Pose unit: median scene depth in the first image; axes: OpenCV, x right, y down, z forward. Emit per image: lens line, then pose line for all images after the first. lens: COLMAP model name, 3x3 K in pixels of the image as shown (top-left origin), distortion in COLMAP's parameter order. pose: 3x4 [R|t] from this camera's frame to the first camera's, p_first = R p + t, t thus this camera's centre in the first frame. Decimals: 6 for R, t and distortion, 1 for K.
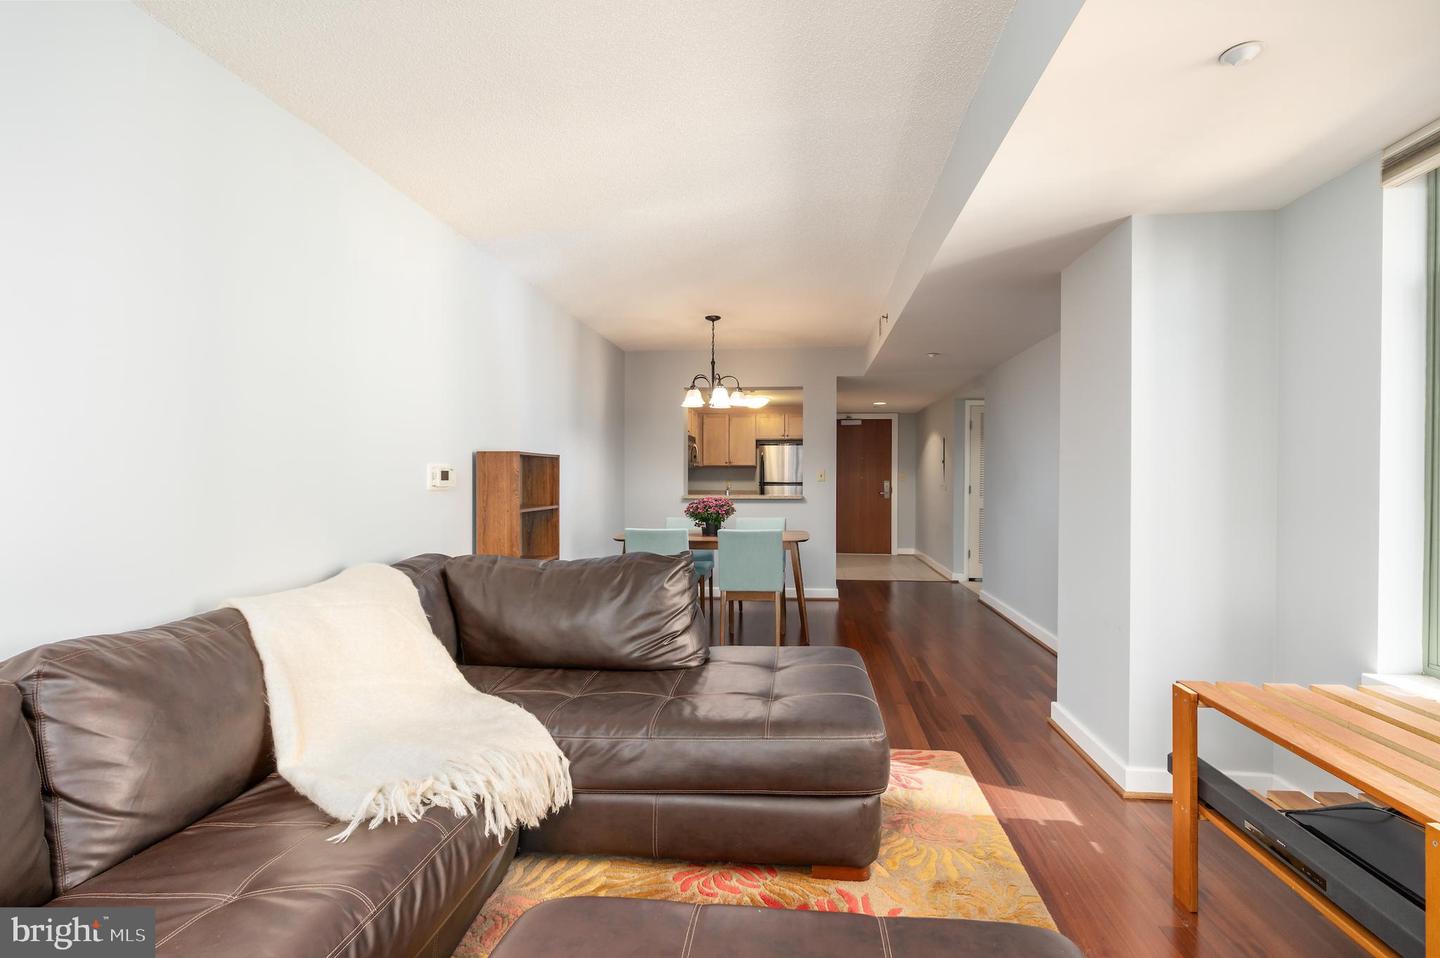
lens RADIAL K [[663.6, 0, 725.2], [0, 663.6, 479.9], [0, 0, 1]] dist [-0.003832, 0.001938]
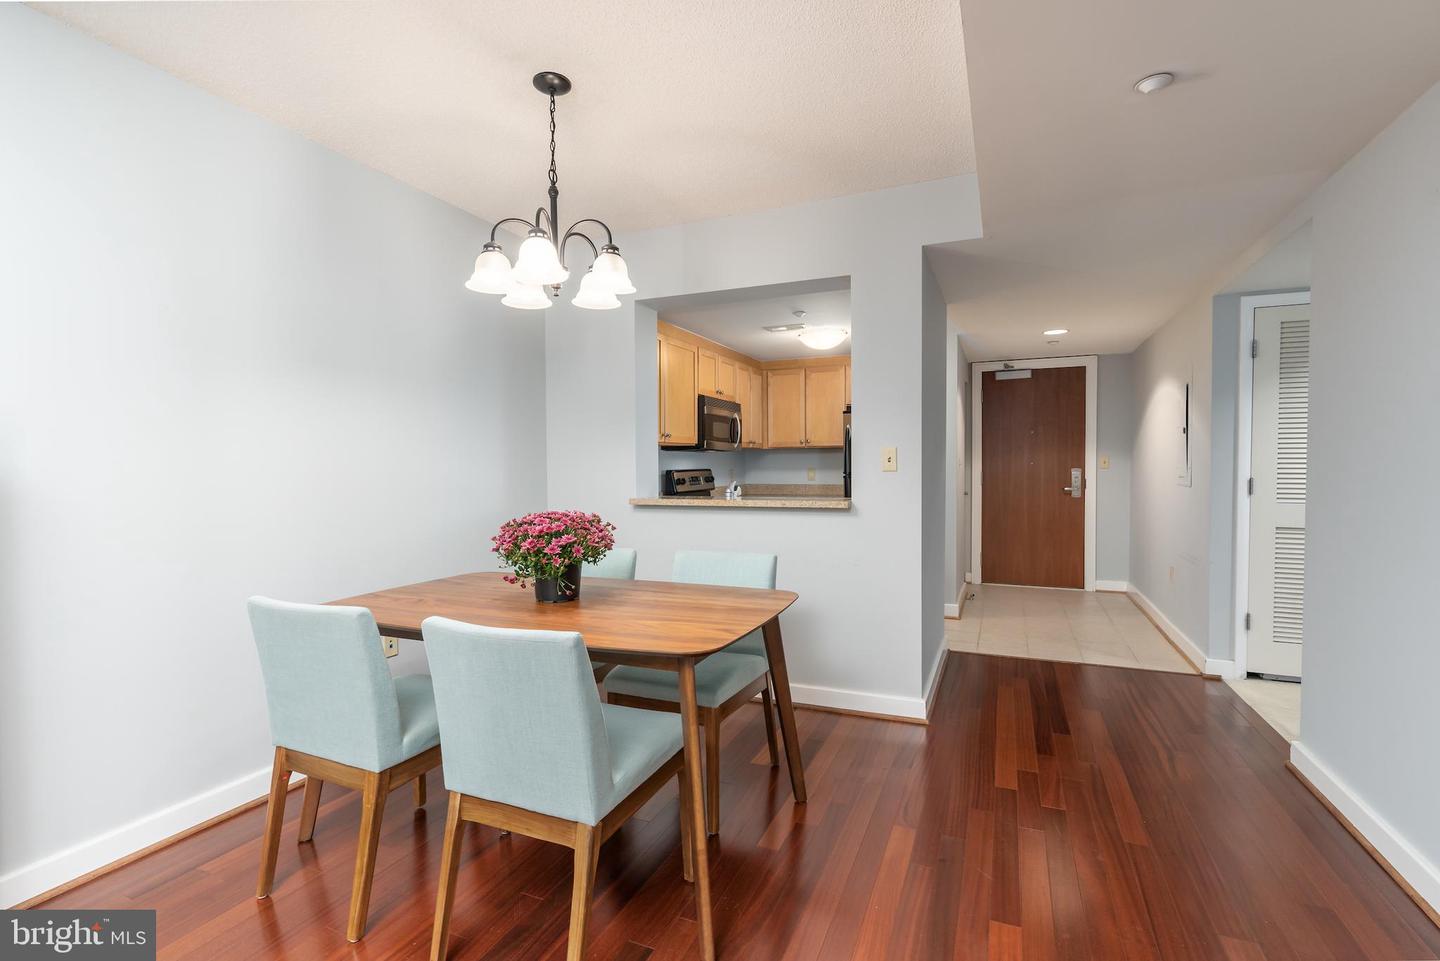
lens RADIAL K [[663.6, 0, 713.6], [0, 663.6, 474.3], [0, 0, 1]] dist [-0.003832, 0.001938]
pose [[0.956349, -0.000903, -0.292225, 0.109846], [0.003944, 0.999944, 0.009819, -0.000543], [0.292200, -0.010543, 0.956299, 0.341806]]
